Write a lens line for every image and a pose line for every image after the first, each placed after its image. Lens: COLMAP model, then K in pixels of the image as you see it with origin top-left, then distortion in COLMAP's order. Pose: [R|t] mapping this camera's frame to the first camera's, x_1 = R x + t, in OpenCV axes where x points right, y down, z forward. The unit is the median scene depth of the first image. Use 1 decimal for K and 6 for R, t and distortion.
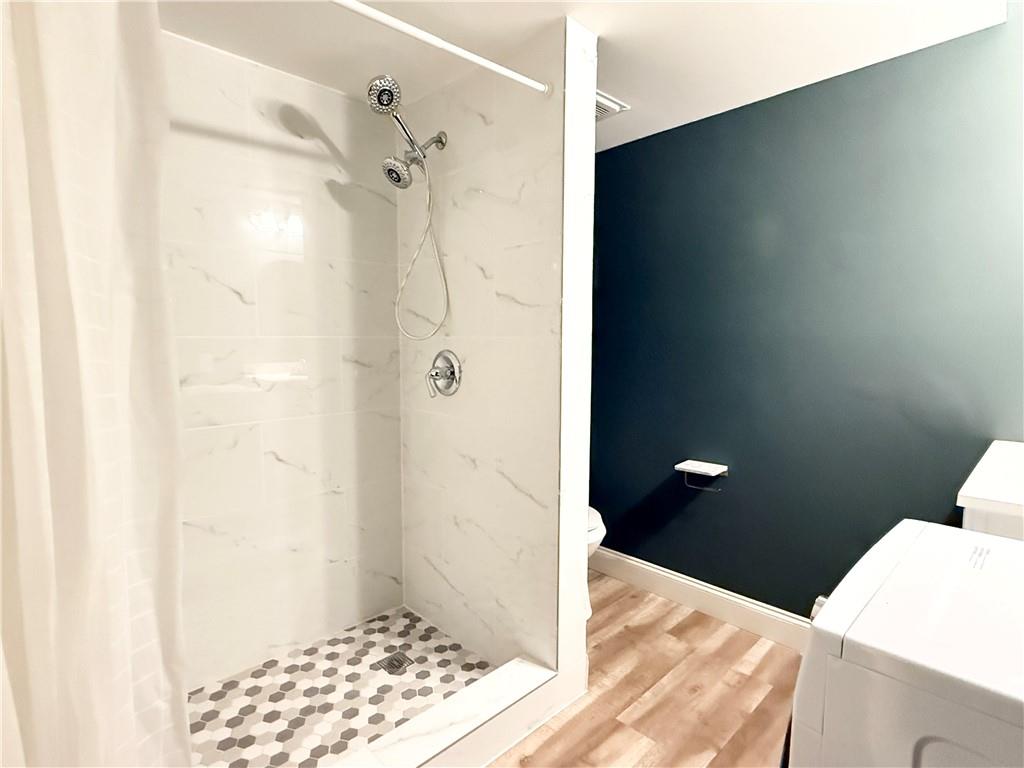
lens RADIAL K [[554.6, 0, 512.9], [0, 554.6, 384.0], [0, 0, 1]] dist [0.000794, 0.000910]
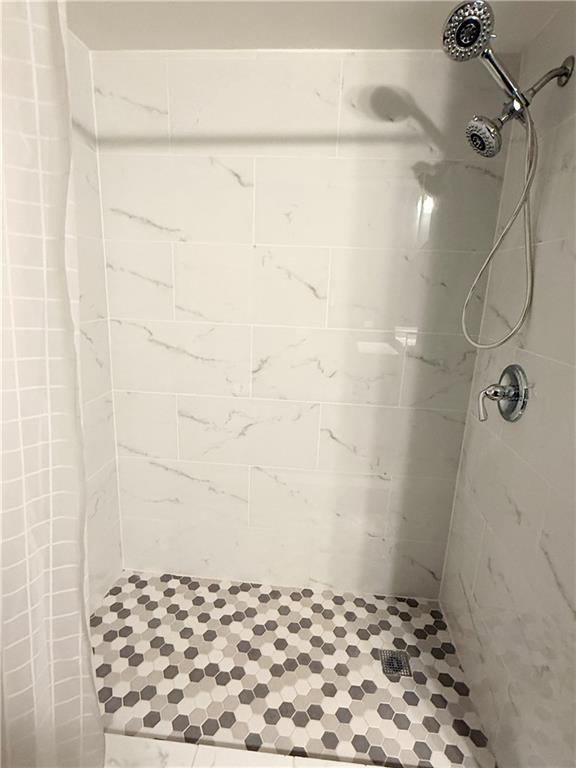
lens RADIAL K [[415.9, 0, 262.7], [0, 415.9, 387.6], [0, 0, 1]] dist [0.000794, 0.000910]
pose [[0.653751, 0.200824, -0.729574, 0.083750], [-0.101846, 0.978720, 0.178143, -0.099981], [0.749824, -0.042157, 0.660292, 0.338021]]
